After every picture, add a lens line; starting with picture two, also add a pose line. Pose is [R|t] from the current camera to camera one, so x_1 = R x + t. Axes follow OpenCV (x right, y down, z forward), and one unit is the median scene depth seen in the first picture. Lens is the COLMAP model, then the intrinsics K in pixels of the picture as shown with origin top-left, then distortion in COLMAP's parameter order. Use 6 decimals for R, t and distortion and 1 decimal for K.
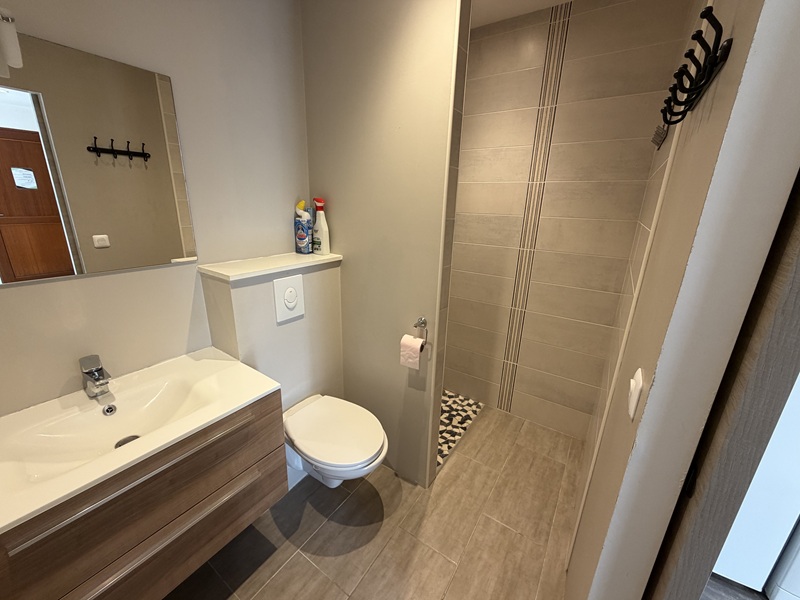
lens RADIAL K [[320.1, 0, 400.0], [0, 320.1, 300.3], [0, 0, 1]] dist [0.001529, 0.000250]
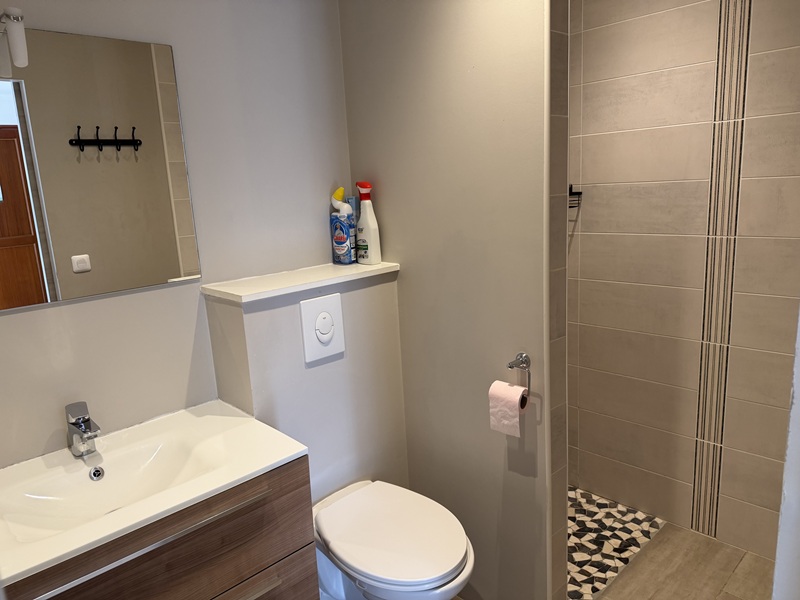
lens RADIAL K [[560.4, 0, 399.9], [0, 560.4, 303.2], [0, 0, 1]] dist [0.125525, -0.199109]
pose [[0.975096, -0.038715, -0.218379, 0.076147], [0.020395, 0.996127, -0.085529, 0.043812], [0.220844, 0.078946, 0.972109, -0.131033]]
